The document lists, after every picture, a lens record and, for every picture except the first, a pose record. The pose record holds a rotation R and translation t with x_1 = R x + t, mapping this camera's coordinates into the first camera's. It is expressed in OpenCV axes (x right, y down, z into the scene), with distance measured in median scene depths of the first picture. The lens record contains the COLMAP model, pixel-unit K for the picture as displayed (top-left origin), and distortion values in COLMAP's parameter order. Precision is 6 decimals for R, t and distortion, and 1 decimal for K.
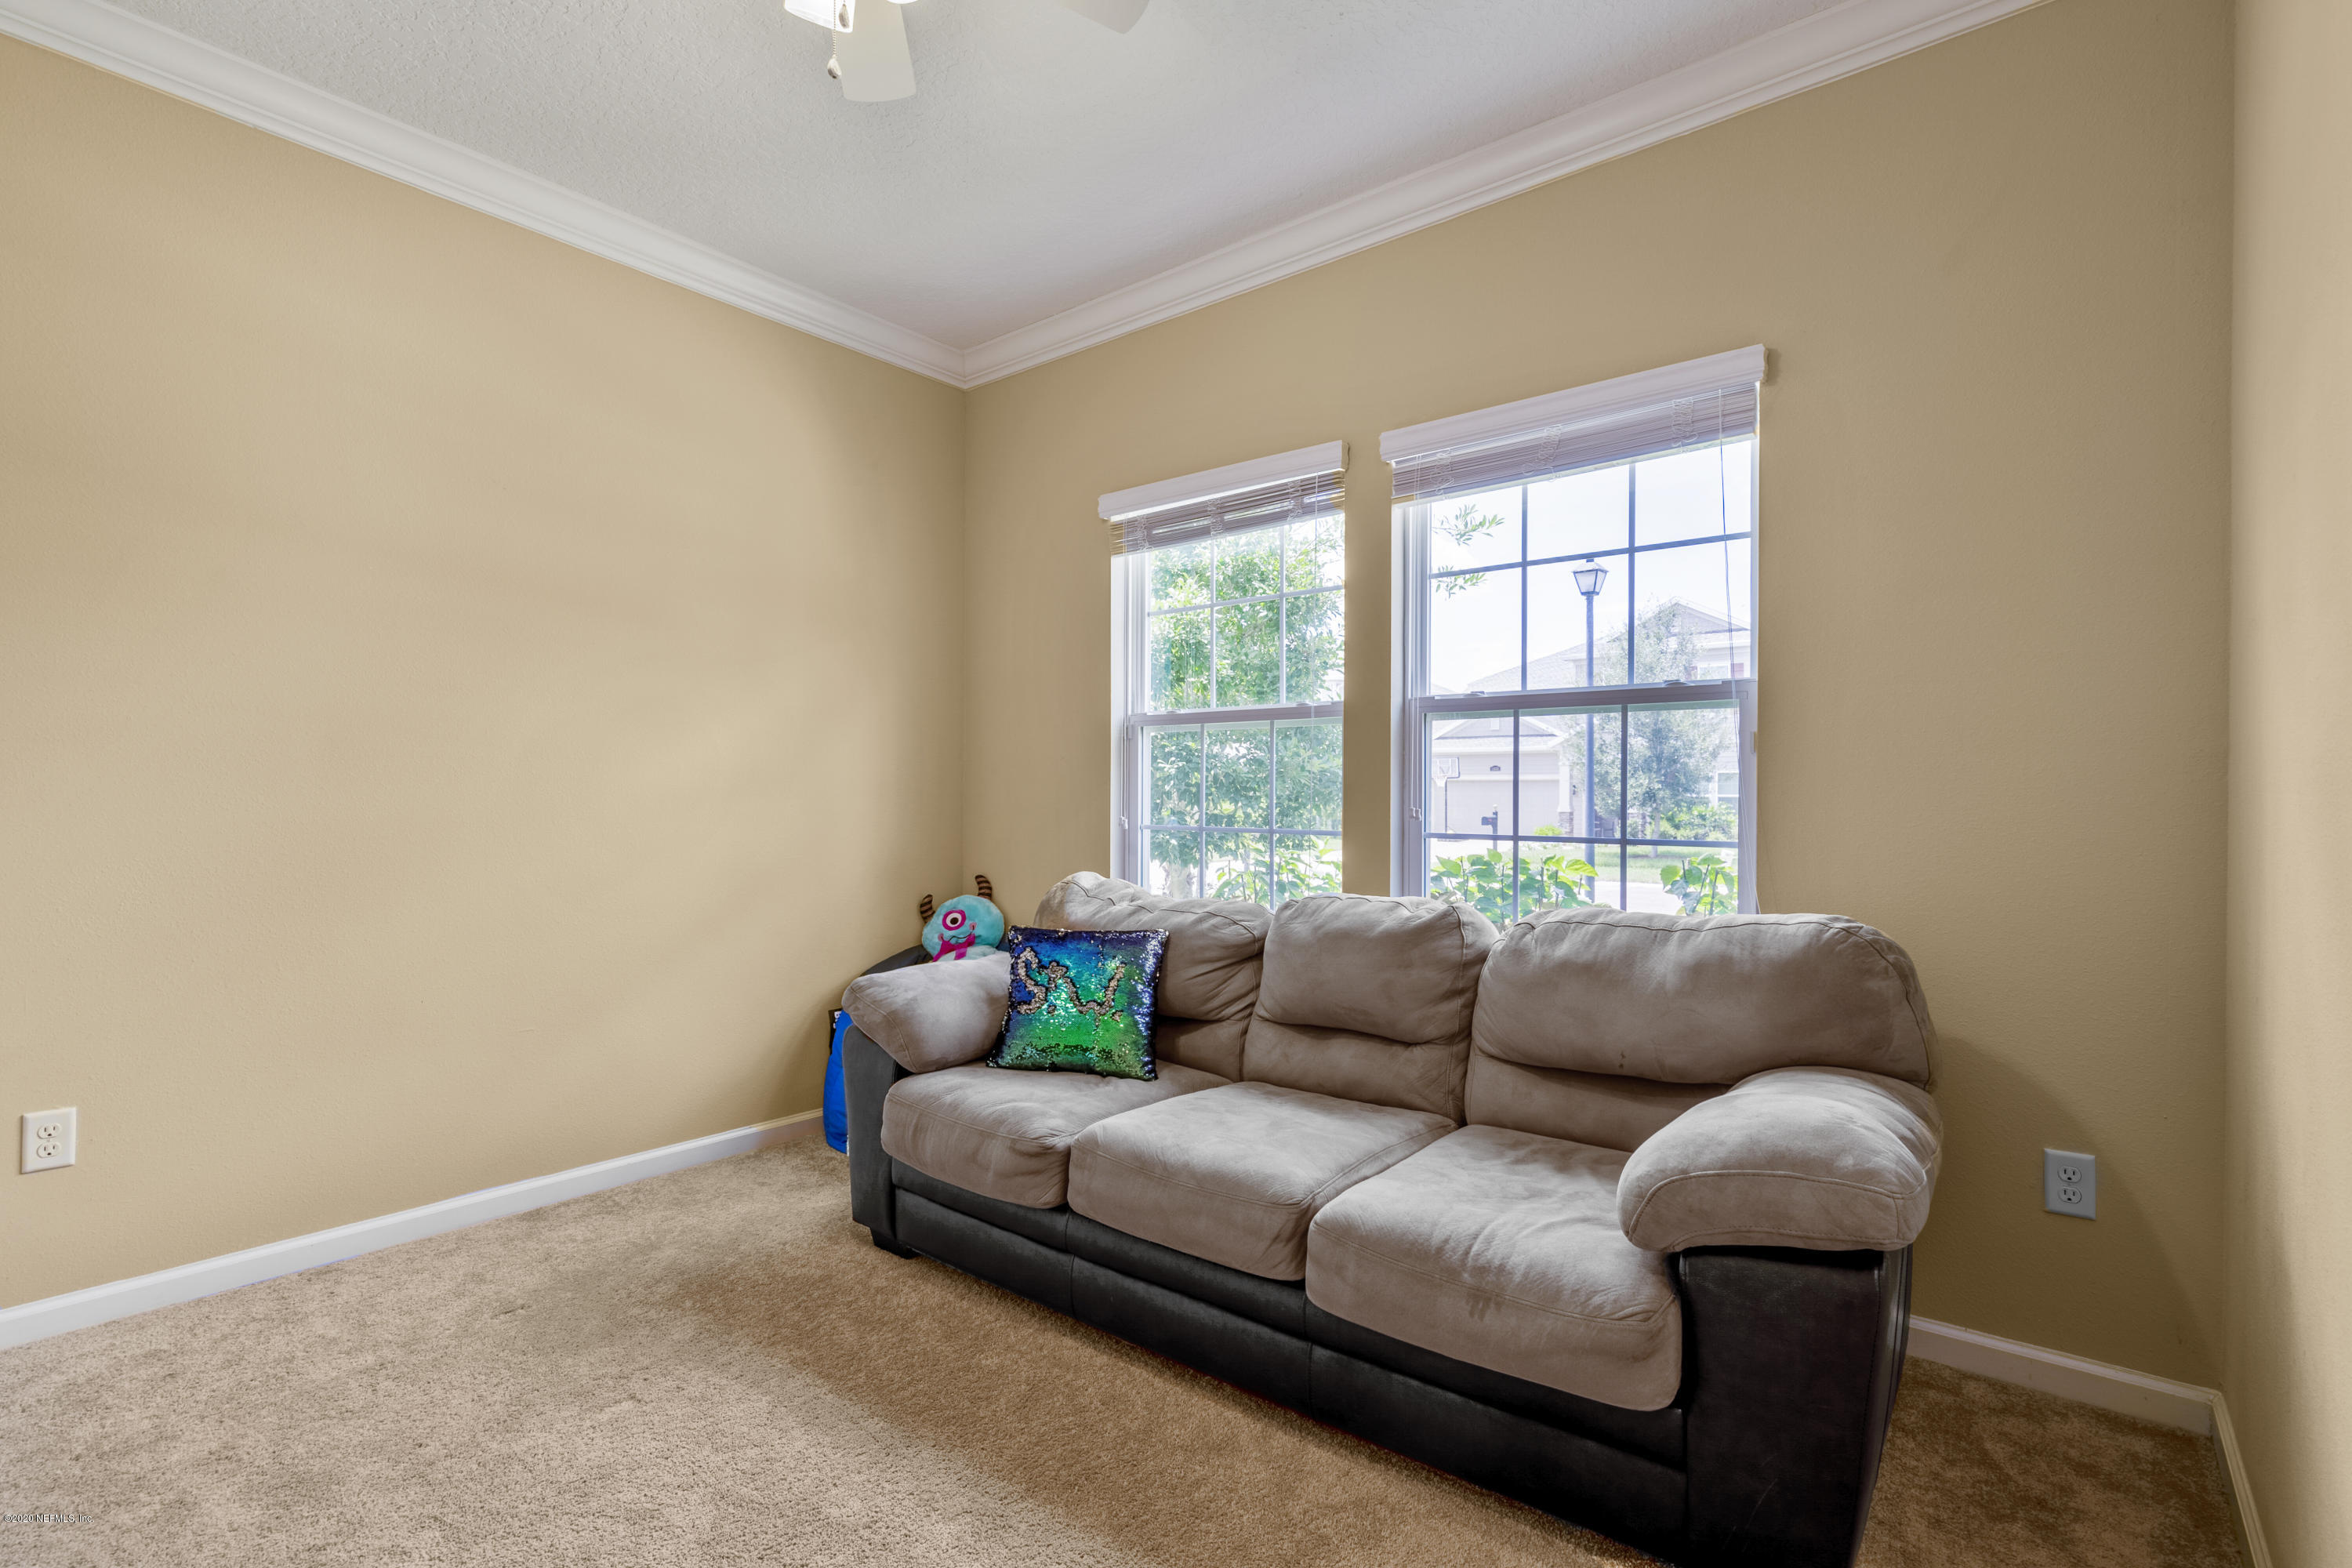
lens RADIAL K [[1090.7, 0, 1182.4], [0, 1090.7, 794.8], [0, 0, 1]] dist [-0.006207, 0.003515]
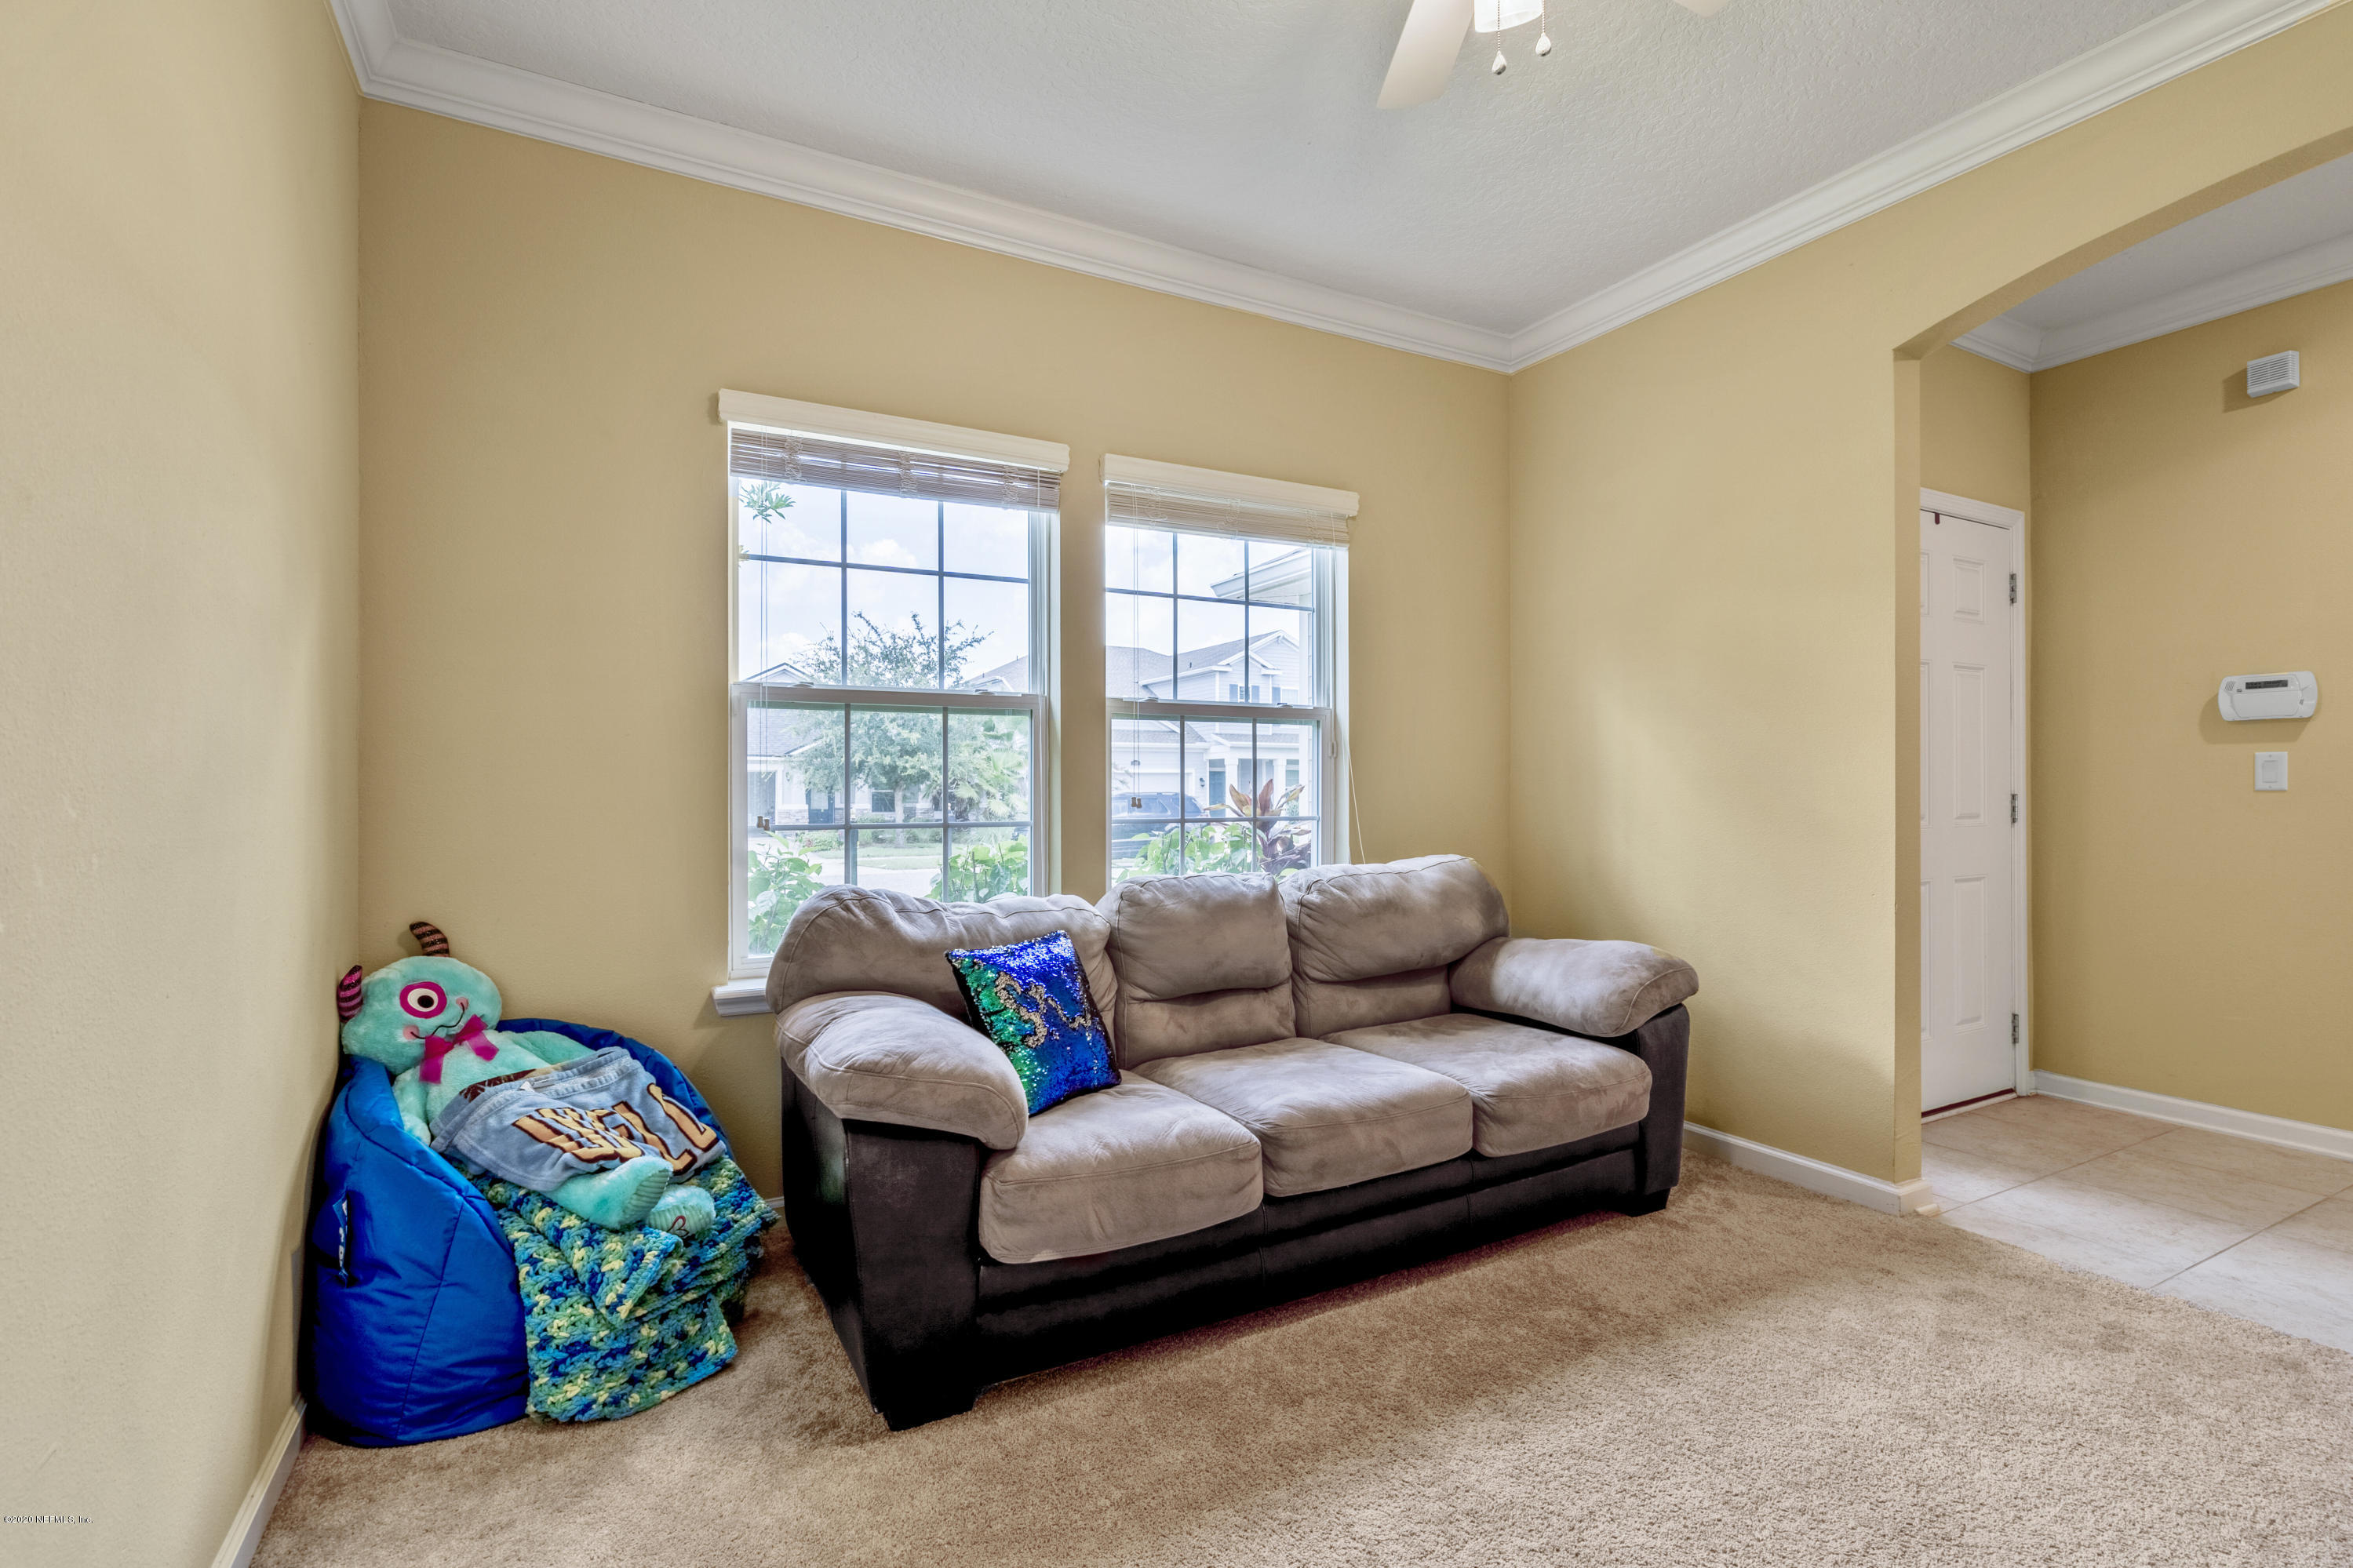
lens RADIAL K [[1091.0, 0, 1176.8], [0, 1091.0, 783.2], [0, 0, 1]] dist [-0.006207, 0.003515]
pose [[0.390437, 0.008245, 0.920593, -0.808336], [0.011182, 0.999844, -0.013697, 0.013301], [-0.920562, 0.015642, 0.390284, 0.528998]]
